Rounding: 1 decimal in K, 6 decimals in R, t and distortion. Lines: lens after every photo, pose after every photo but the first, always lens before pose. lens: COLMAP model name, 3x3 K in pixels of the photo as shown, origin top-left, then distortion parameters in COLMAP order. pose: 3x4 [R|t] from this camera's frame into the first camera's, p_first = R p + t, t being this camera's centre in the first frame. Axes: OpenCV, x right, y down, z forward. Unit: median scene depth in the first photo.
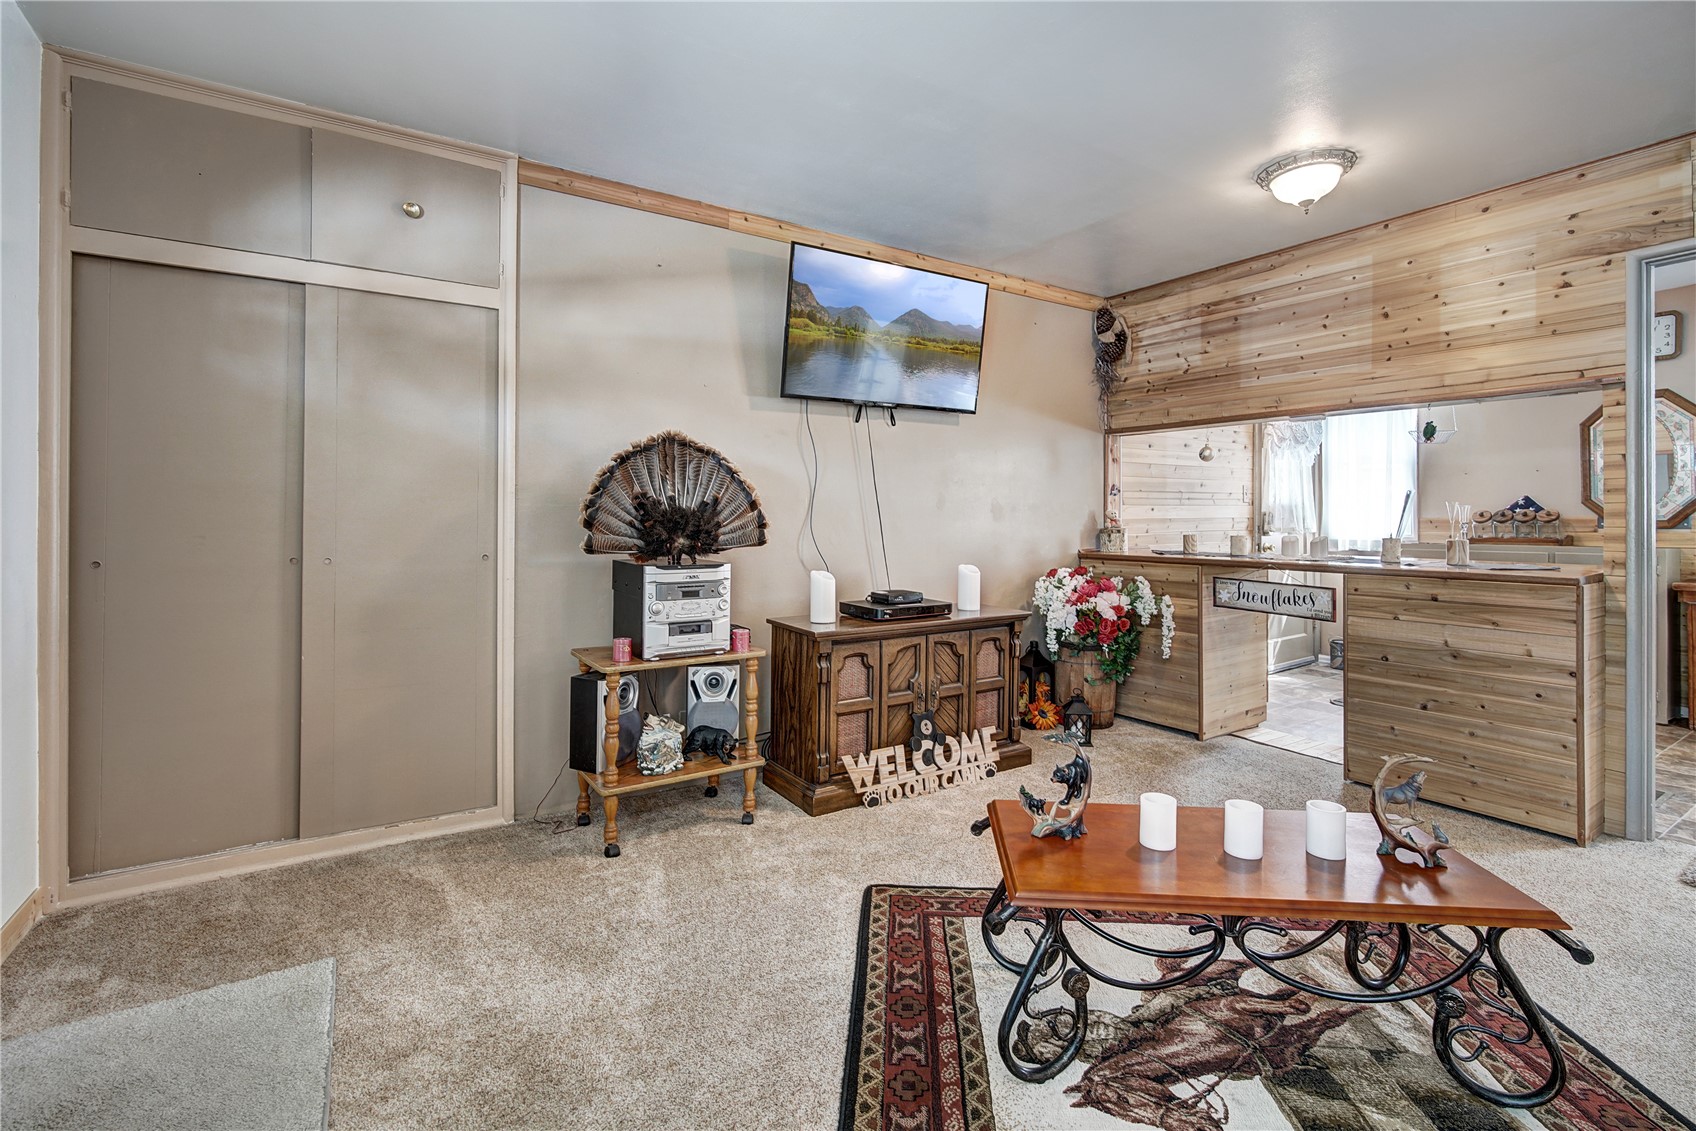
lens RADIAL K [[775.9, 0, 858.2], [0, 775.9, 519.5], [0, 0, 1]] dist [-0.010692, 0.001908]
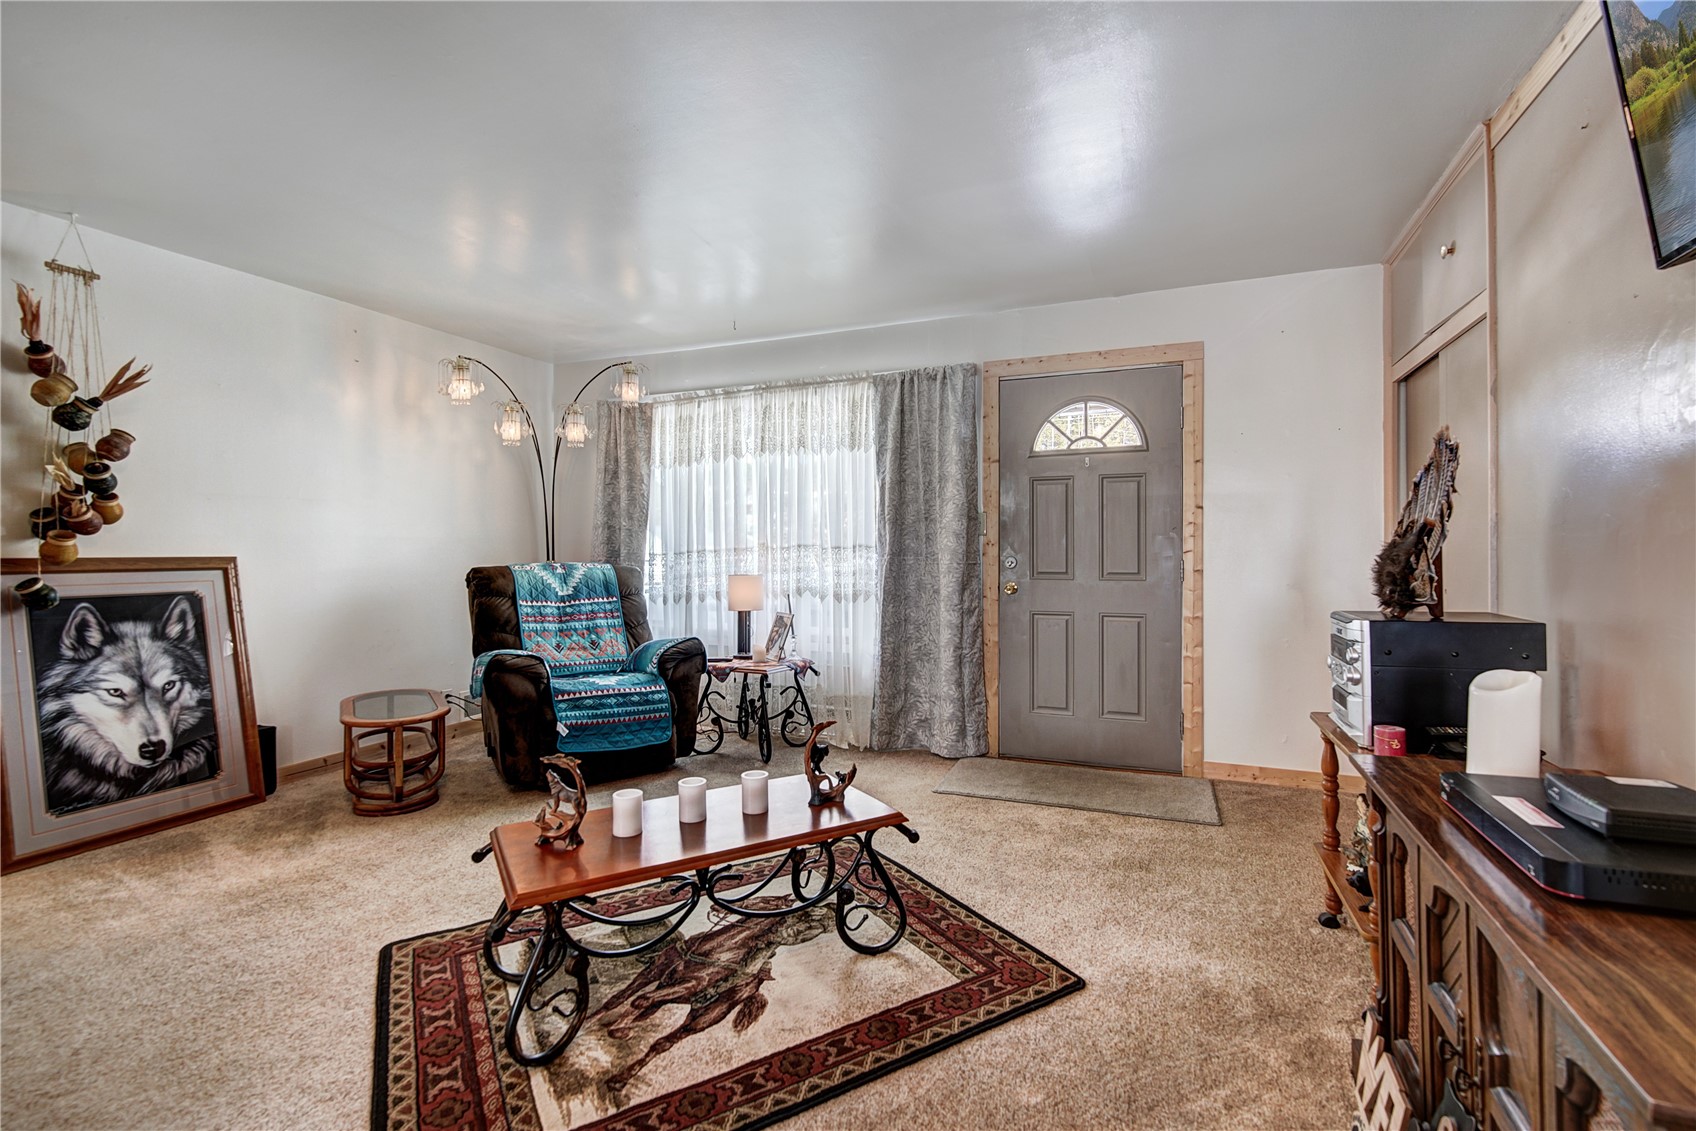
lens RADIAL K [[775.9, 0, 850.7], [0, 775.9, 548.7], [0, 0, 1]] dist [-0.010692, 0.001908]
pose [[-0.830067, -0.001928, -0.557661, 0.549987], [0.001904, 0.999978, -0.006291, -0.001170], [0.557661, -0.006284, -0.830045, 1.219818]]
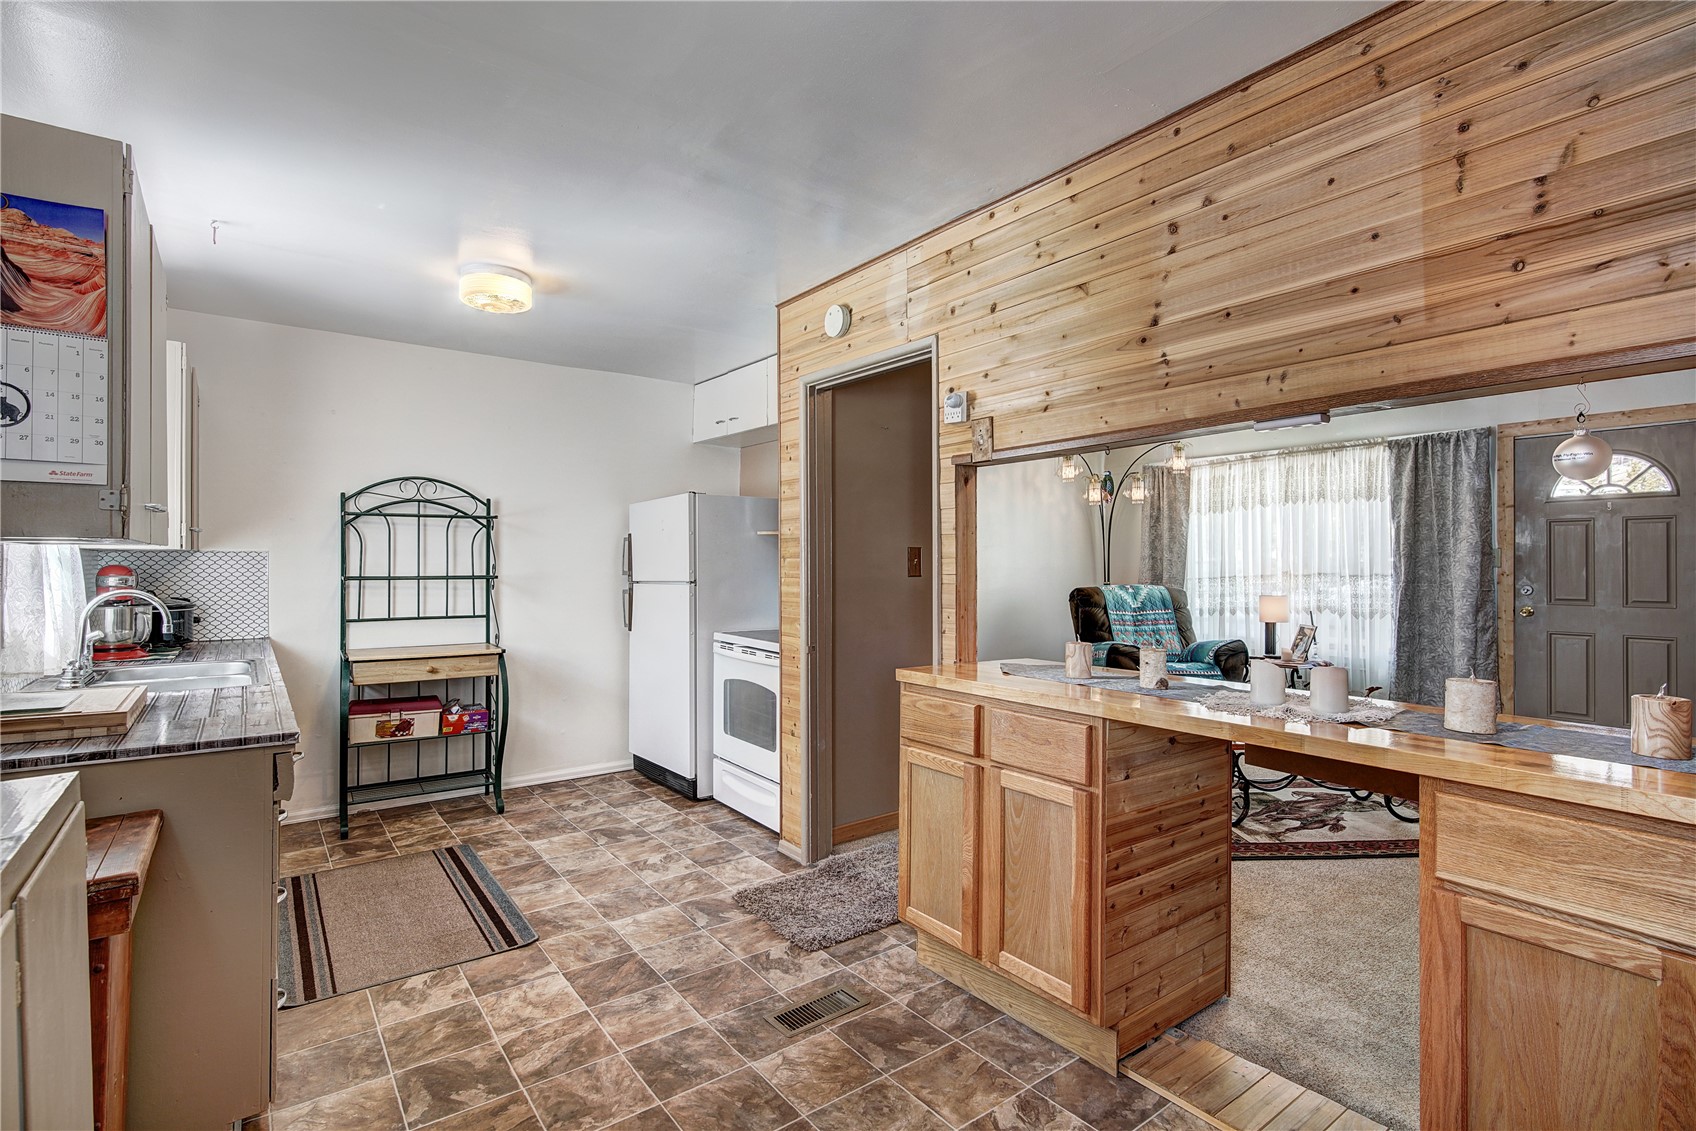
lens RADIAL K [[809.9, 0, 848.5], [0, 809.9, 561.7], [0, 0, 1]] dist [-0.003586, 0.001672]
pose [[-0.997476, 0.002381, -0.070970, 1.119700], [0.002549, 0.999994, -0.002273, -0.045782], [0.070964, -0.002449, -0.997476, 1.862008]]
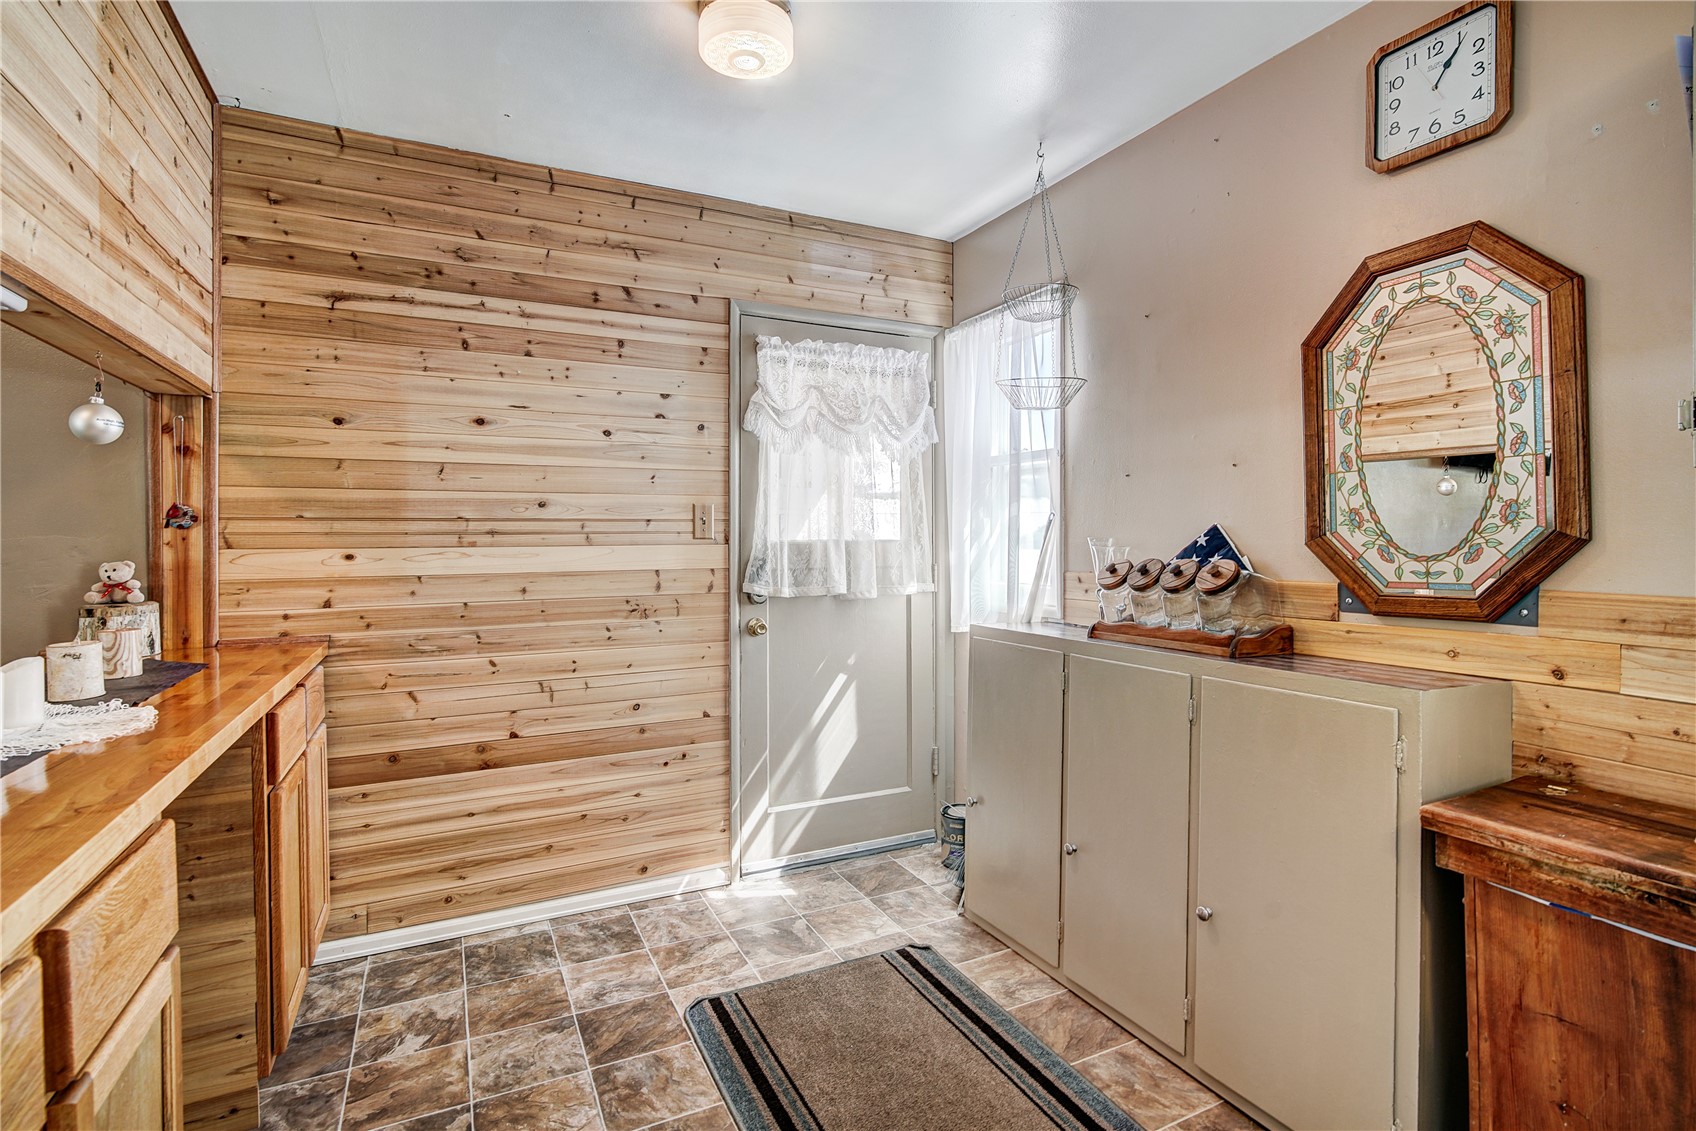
lens RADIAL K [[809.9, 0, 830.8], [0, 809.9, 546.7], [0, 0, 1]] dist [-0.003586, 0.001672]
pose [[0.991690, 0.009055, -0.128331, 1.926540], [-0.008342, 0.999947, 0.006092, -0.032075], [0.128379, -0.004970, 0.991713, -0.230996]]
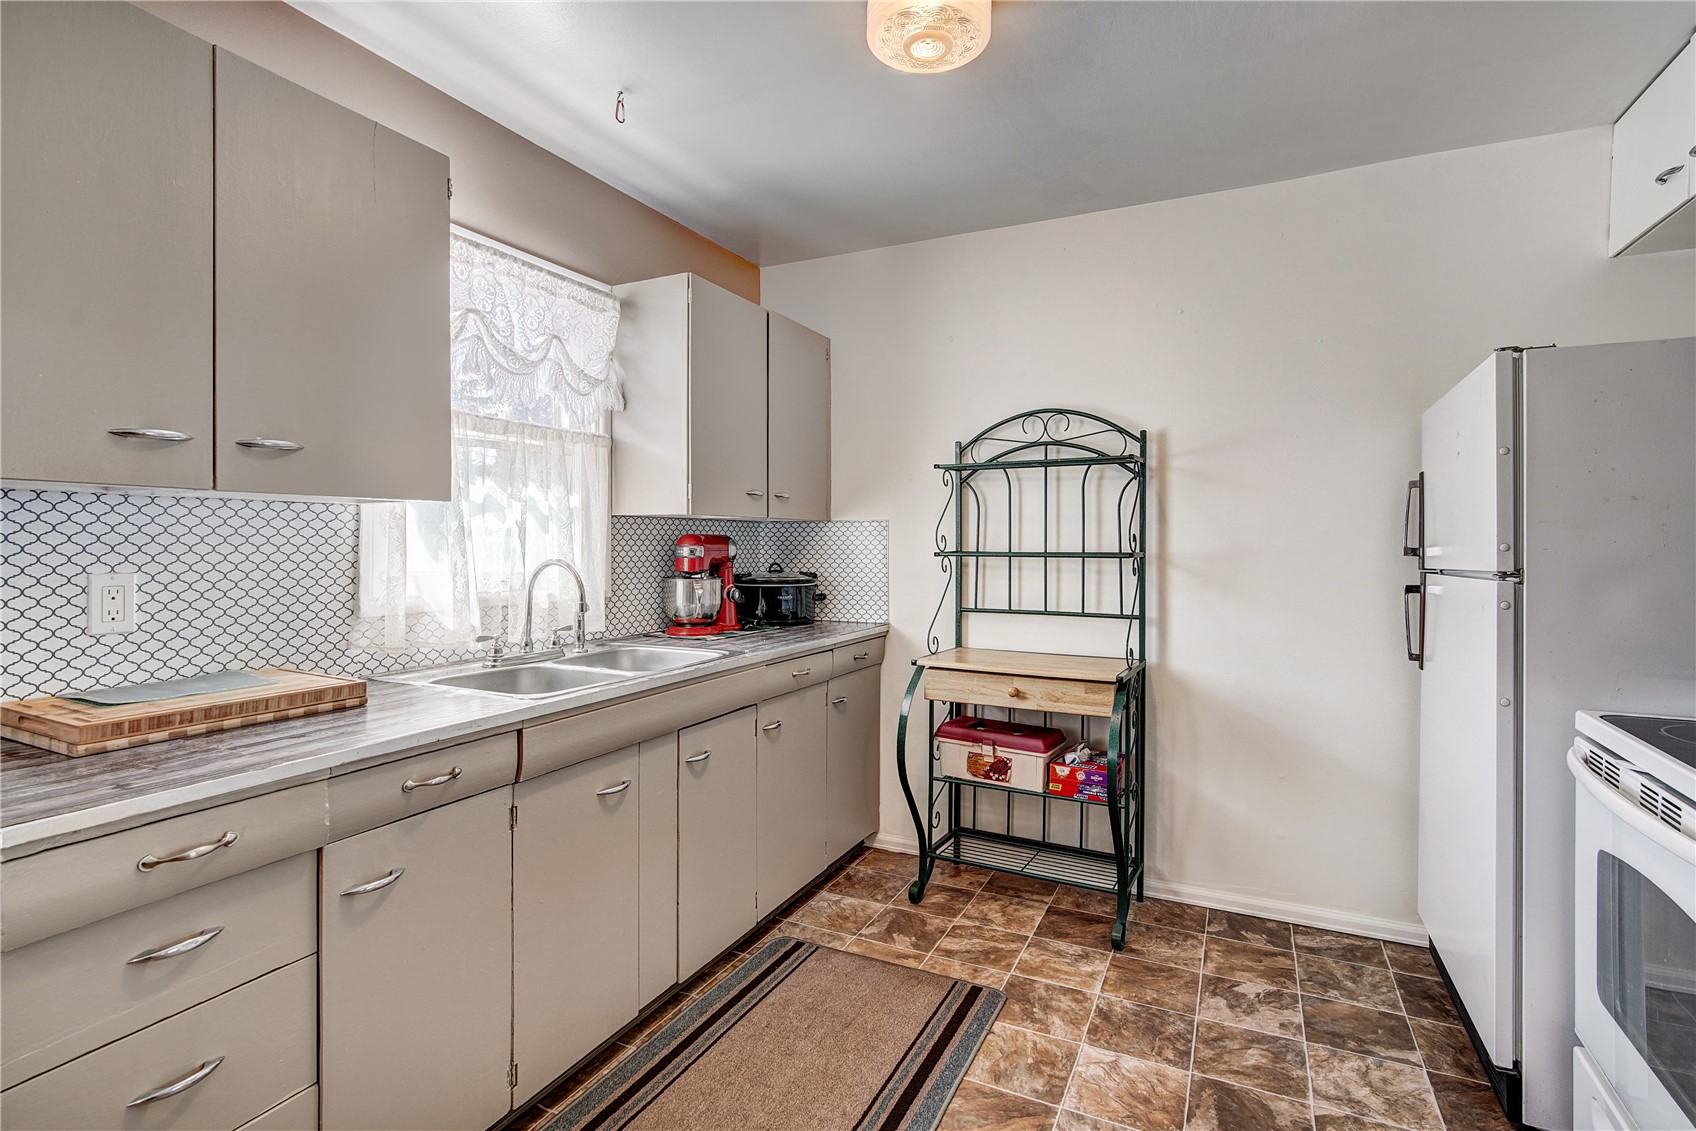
lens RADIAL K [[809.9, 0, 864.9], [0, 809.9, 549.7], [0, 0, 1]] dist [-0.003586, 0.001672]
pose [[-0.524969, -0.003885, 0.851113, 1.047165], [-0.003133, 0.999992, 0.002632, -0.030572], [-0.851116, -0.001285, -0.524976, 1.089640]]
